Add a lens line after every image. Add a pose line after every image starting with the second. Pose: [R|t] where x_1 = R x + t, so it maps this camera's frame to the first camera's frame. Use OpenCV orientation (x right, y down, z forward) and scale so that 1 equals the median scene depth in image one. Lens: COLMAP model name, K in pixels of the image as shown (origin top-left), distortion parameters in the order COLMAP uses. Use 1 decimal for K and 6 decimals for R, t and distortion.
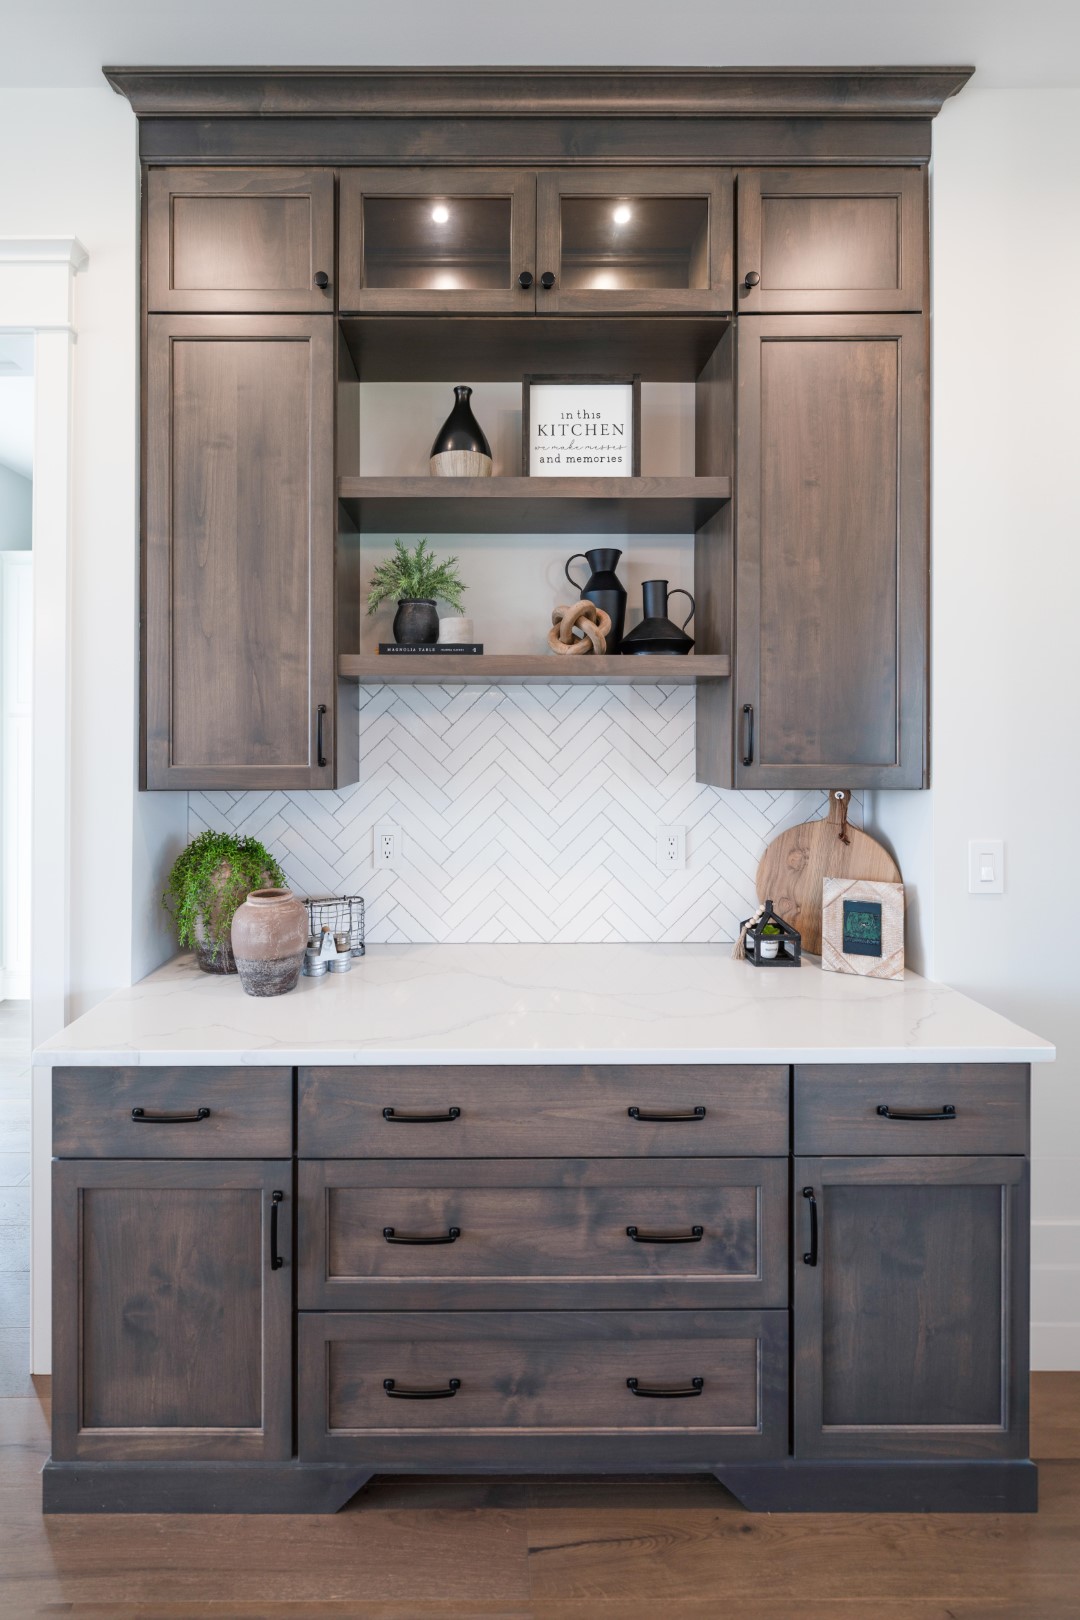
lens RADIAL K [[699.6, 0, 487.8], [0, 699.6, 735.4], [0, 0, 1]] dist [-0.002761, -0.000134]
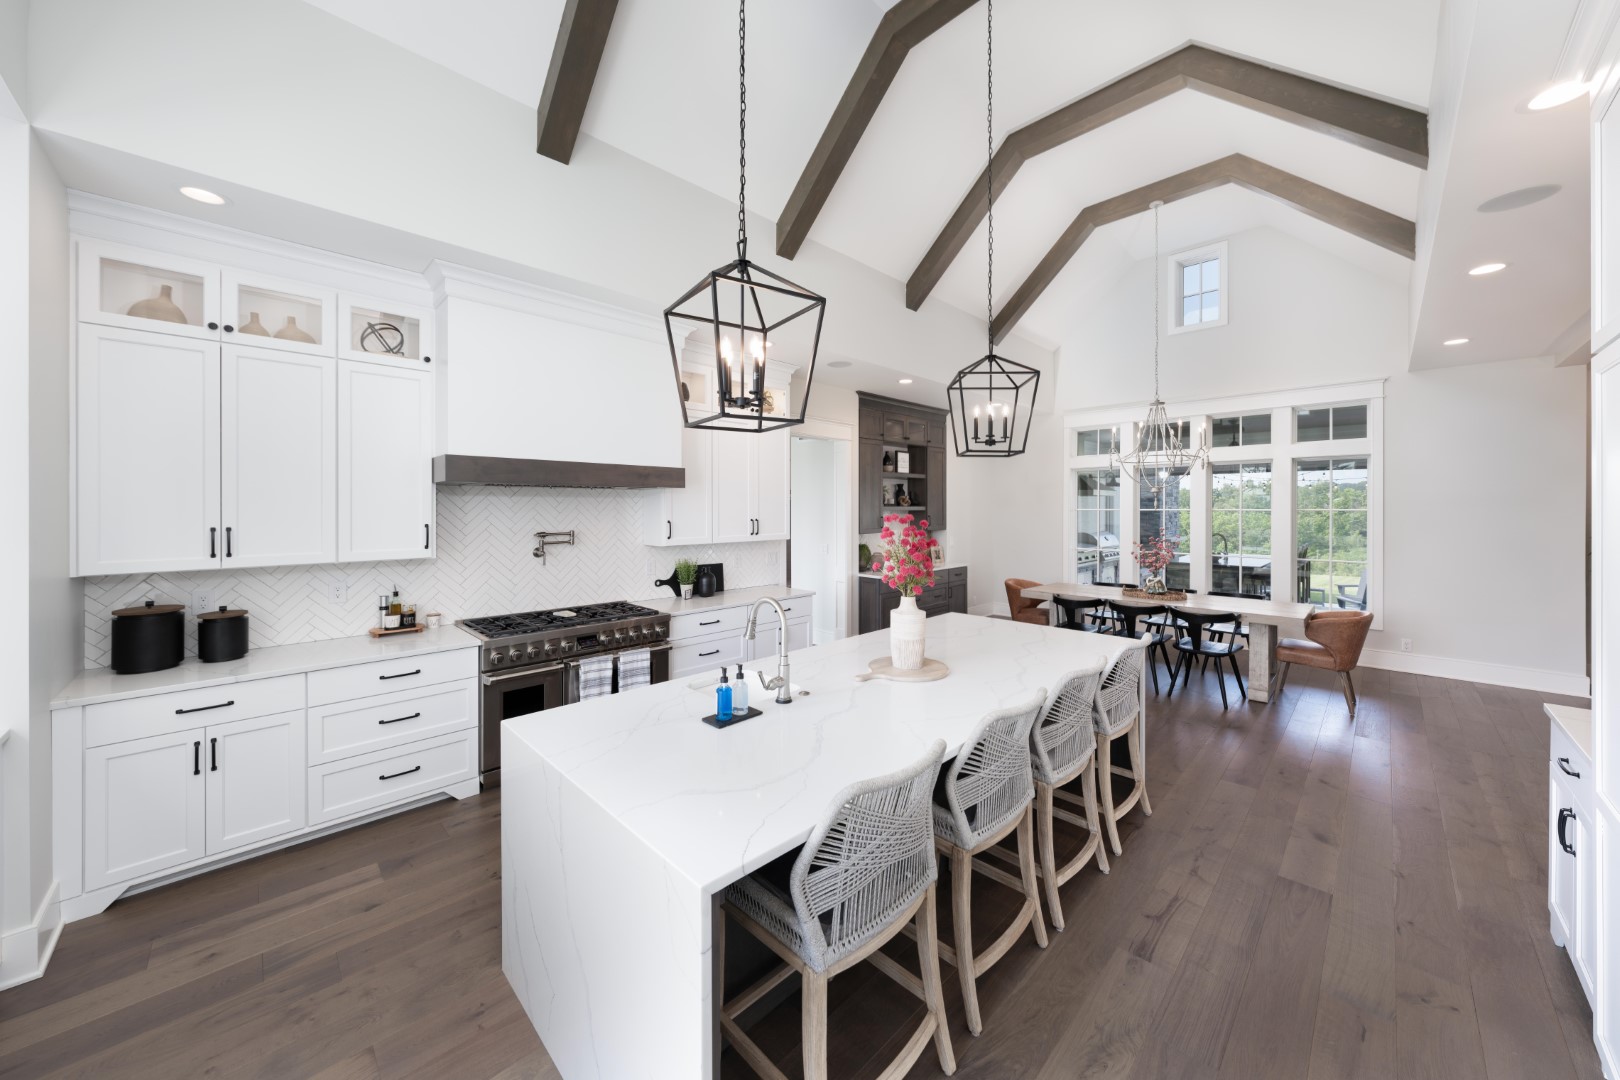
lens RADIAL K [[566.4, 0, 802.3], [0, 566.4, 510.5], [0, 0, 1]] dist [-0.001102, -0.000059]
pose [[0.719421, -0.003949, 0.694563, -3.656491], [0.008952, 0.999954, -0.003587, -0.077641], [-0.694517, 0.008798, 0.719423, -1.641636]]
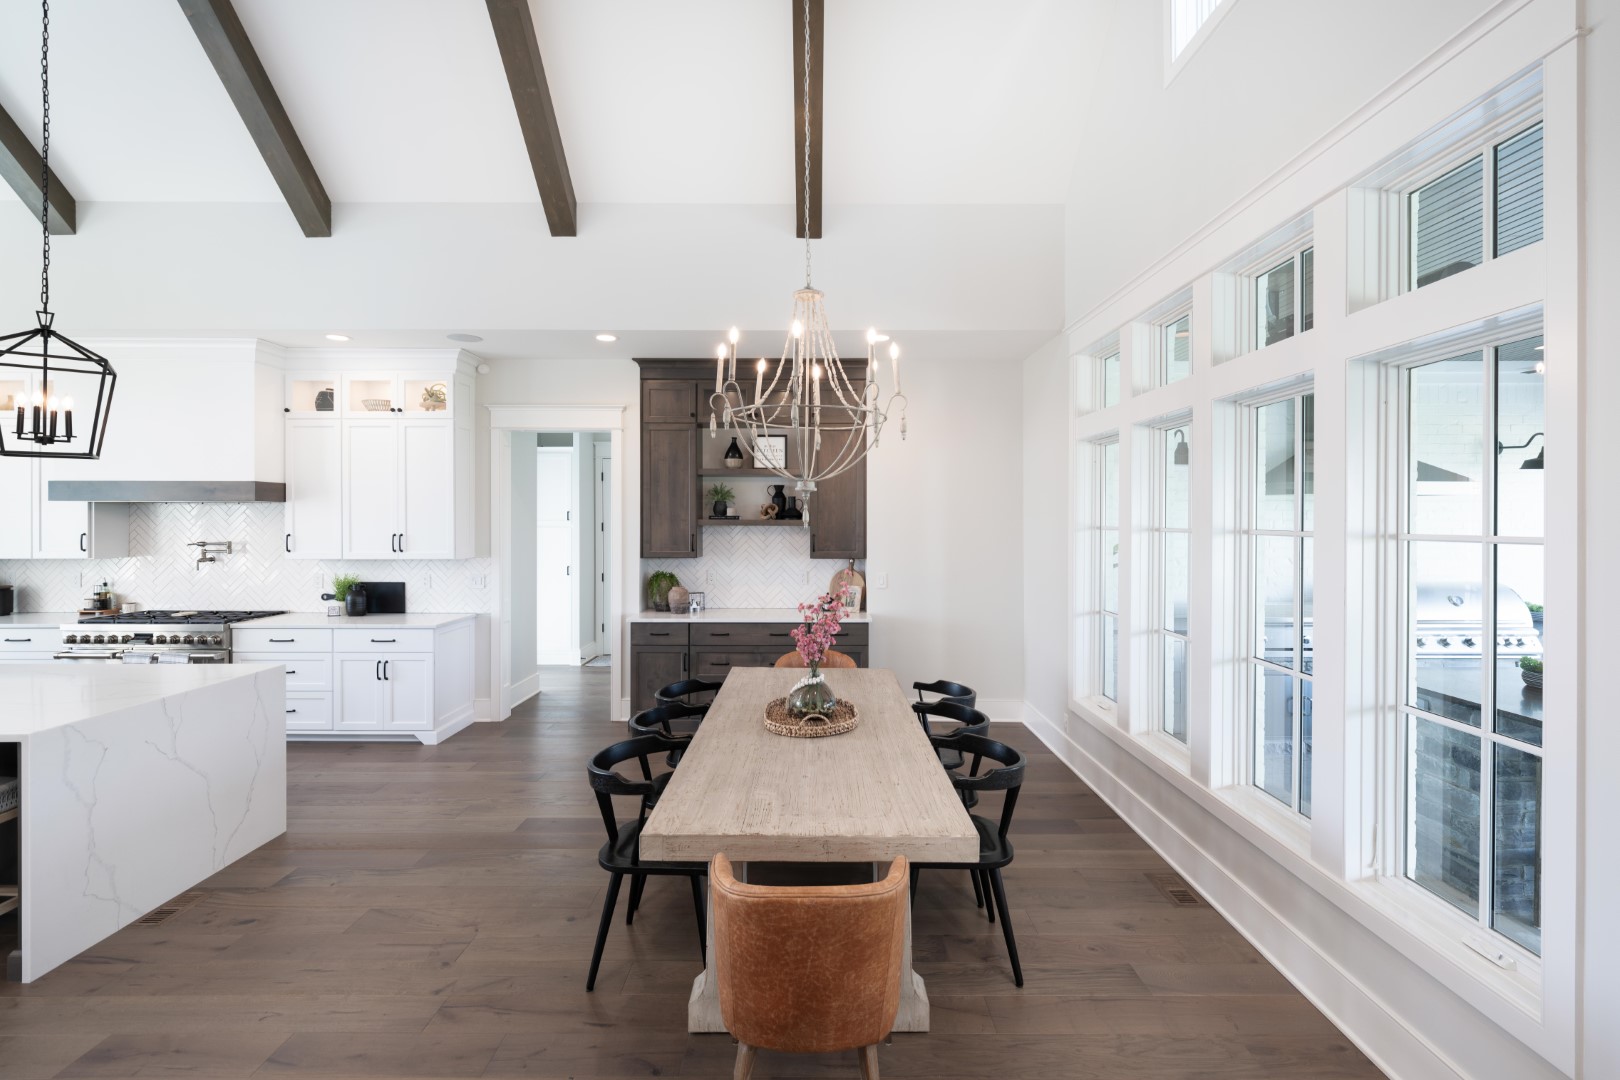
lens RADIAL K [[706.9, 0, 810.0], [0, 706.9, 540.0], [0, 0, 1]] dist [0.003397, 0.000456]
pose [[0.999996, 0.001824, -0.002362, 0.369623], [-0.001786, 0.999870, 0.016033, -0.072359], [0.002391, -0.016028, 0.999869, -2.620899]]
